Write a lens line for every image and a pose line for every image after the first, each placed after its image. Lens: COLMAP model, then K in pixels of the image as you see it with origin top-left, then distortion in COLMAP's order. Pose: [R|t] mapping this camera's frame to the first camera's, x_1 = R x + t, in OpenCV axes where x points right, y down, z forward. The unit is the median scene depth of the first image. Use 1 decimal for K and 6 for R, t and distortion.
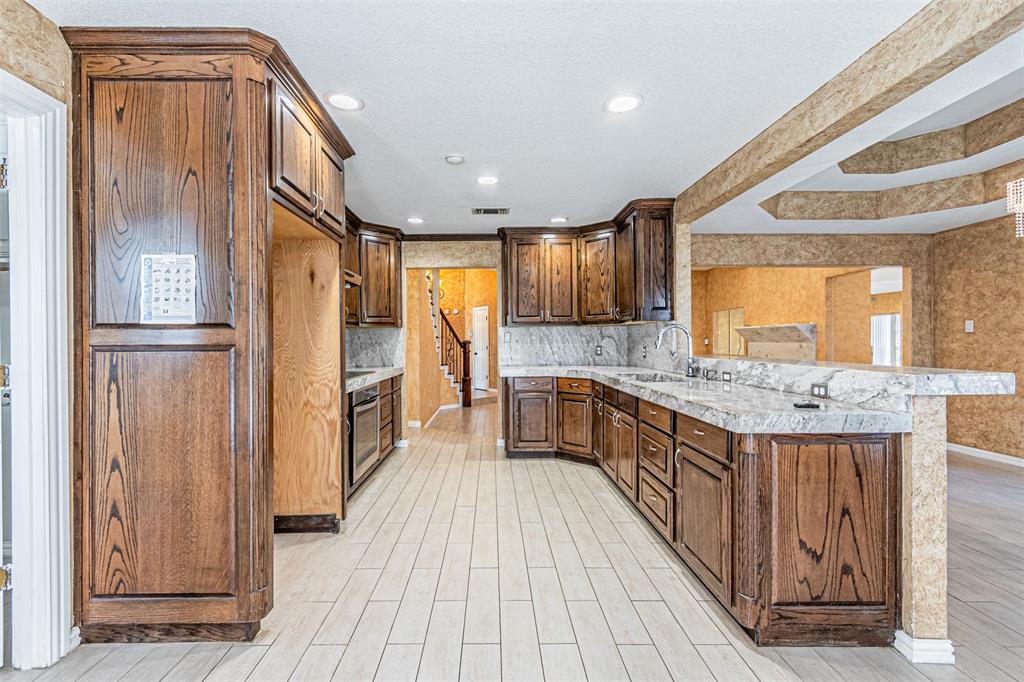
lens RADIAL K [[448.7, 0, 491.2], [0, 448.7, 345.1], [0, 0, 1]] dist [0.003336, -0.000873]
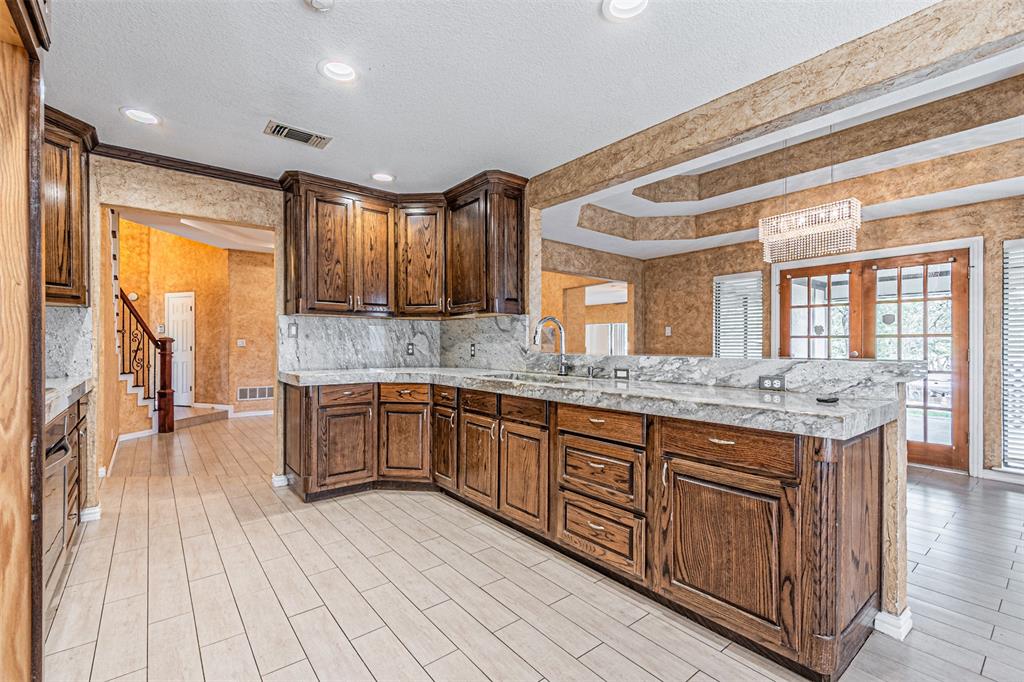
lens RADIAL K [[448.7, 0, 499.6], [0, 448.7, 347.6], [0, 0, 1]] dist [0.003336, -0.000873]
pose [[0.789165, 0.005643, 0.614156, -0.156654], [-0.003310, 0.999982, -0.004935, 0.013814], [-0.614173, 0.001861, 0.789170, 0.271237]]
